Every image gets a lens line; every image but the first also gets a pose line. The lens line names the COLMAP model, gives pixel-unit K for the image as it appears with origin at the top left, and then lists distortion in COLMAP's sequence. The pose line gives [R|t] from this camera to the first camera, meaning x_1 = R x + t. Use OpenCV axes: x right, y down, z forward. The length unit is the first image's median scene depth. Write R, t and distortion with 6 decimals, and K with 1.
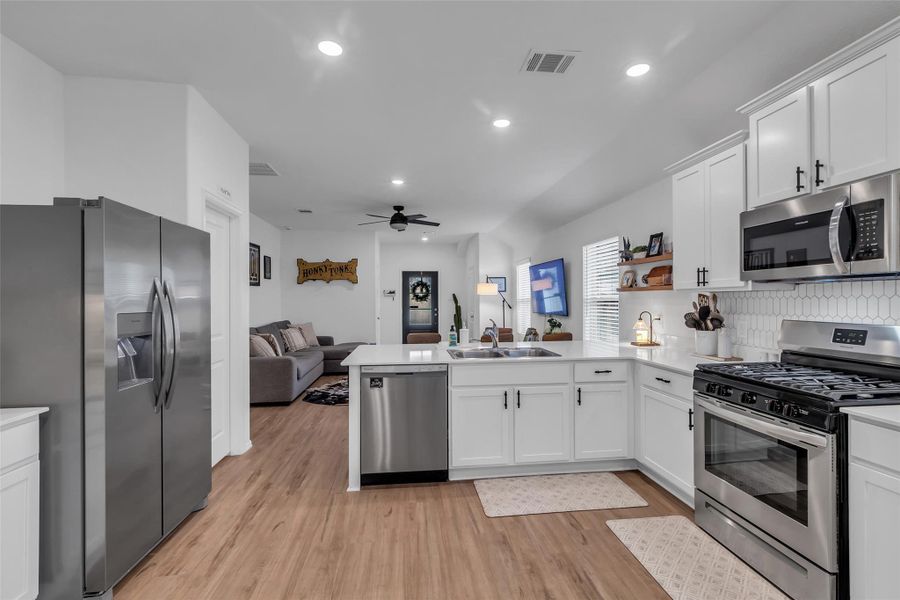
lens RADIAL K [[401.1, 0, 453.7], [0, 401.1, 300.7], [0, 0, 1]] dist [-0.003752, 0.001227]
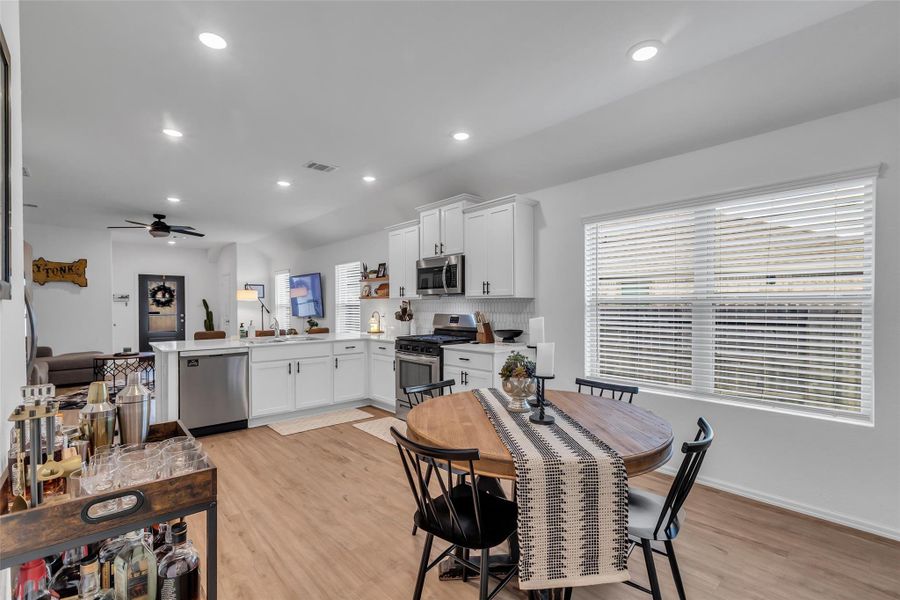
lens RADIAL K [[410.7, 0, 452.3], [0, 410.7, 308.3], [0, 0, 1]] dist [0.002280, 0.002121]
pose [[0.823150, -0.001920, 0.567820, -0.199117], [0.001036, 0.999998, 0.001879, 0.010438], [-0.567822, -0.000958, 0.823151, -0.518252]]
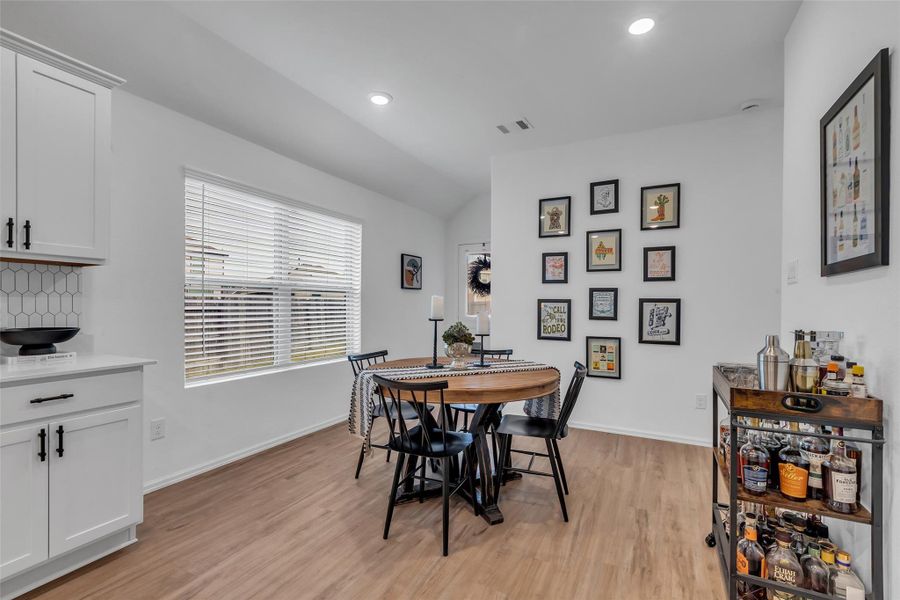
lens RADIAL K [[401.1, 0, 458.5], [0, 401.1, 306.3], [0, 0, 1]] dist [-0.003752, 0.001227]
pose [[-0.833893, -0.004713, 0.551906, -0.184216], [-0.002903, 0.999987, 0.004153, 0.039559], [-0.551919, 0.001861, -0.833896, 0.456859]]
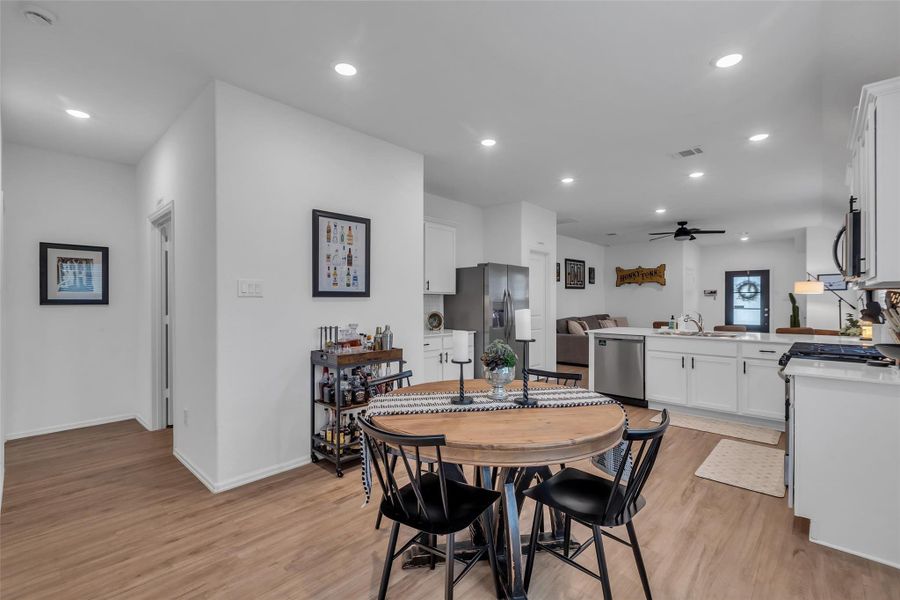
lens RADIAL K [[401.1, 0, 452.2], [0, 401.1, 299.1], [0, 0, 1]] dist [-0.003752, 0.001227]
pose [[0.640562, 0.002568, -0.767902, 0.584753], [-0.006484, 0.999977, -0.002065, 0.010624], [0.767879, 0.006302, 0.640564, -0.526096]]
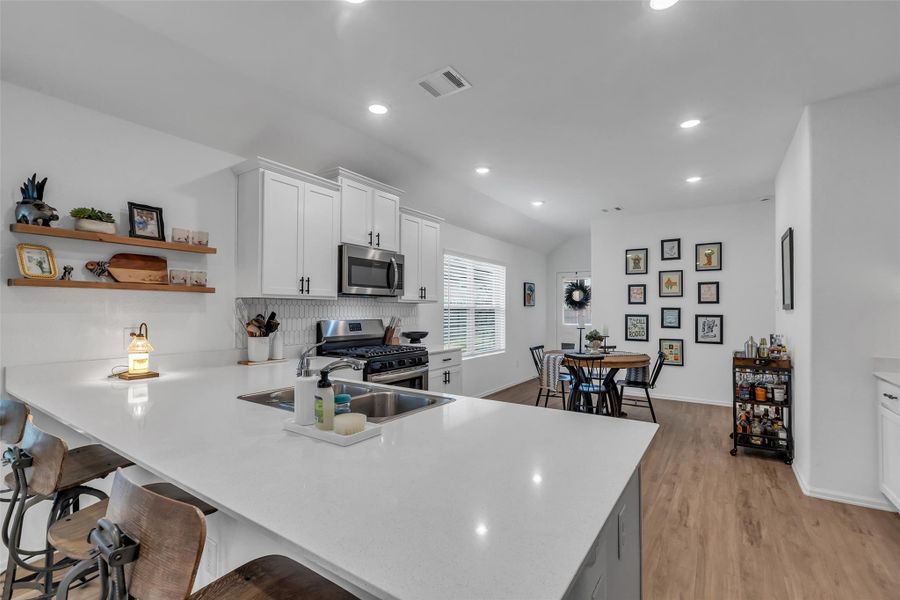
lens RADIAL K [[401.1, 0, 456.3], [0, 401.1, 305.4], [0, 0, 1]] dist [-0.003752, 0.001227]
pose [[-0.761398, 0.007675, 0.648239, -0.311748], [-0.000320, 0.999925, -0.012215, 0.006747], [-0.648285, -0.009508, -0.761339, 1.168958]]
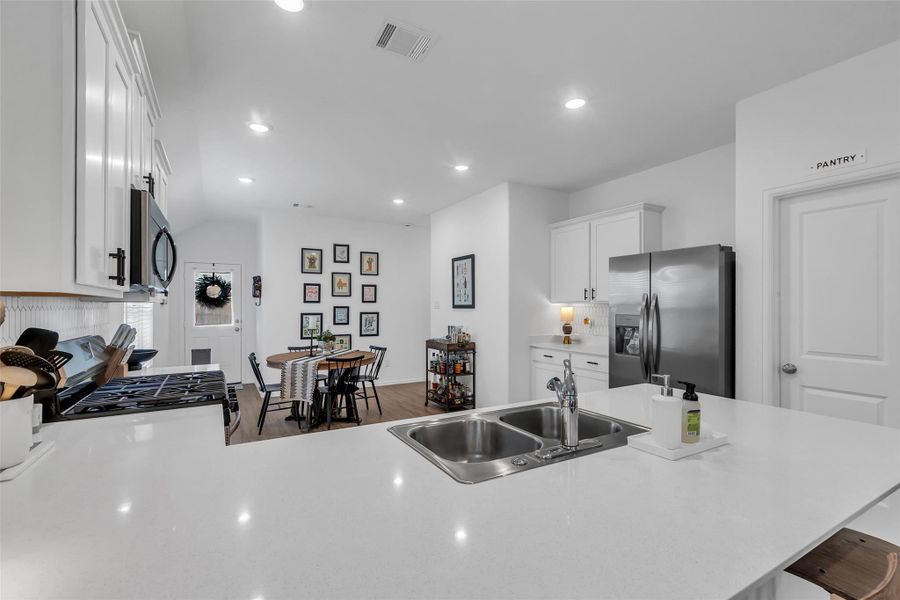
lens RADIAL K [[401.1, 0, 452.8], [0, 401.1, 305.1], [0, 0, 1]] dist [-0.003752, 0.001227]
pose [[-0.918233, 0.002804, -0.396030, 0.321978], [0.002915, 0.999996, 0.000322, -0.007927], [0.396029, -0.000859, -0.918238, 1.211969]]
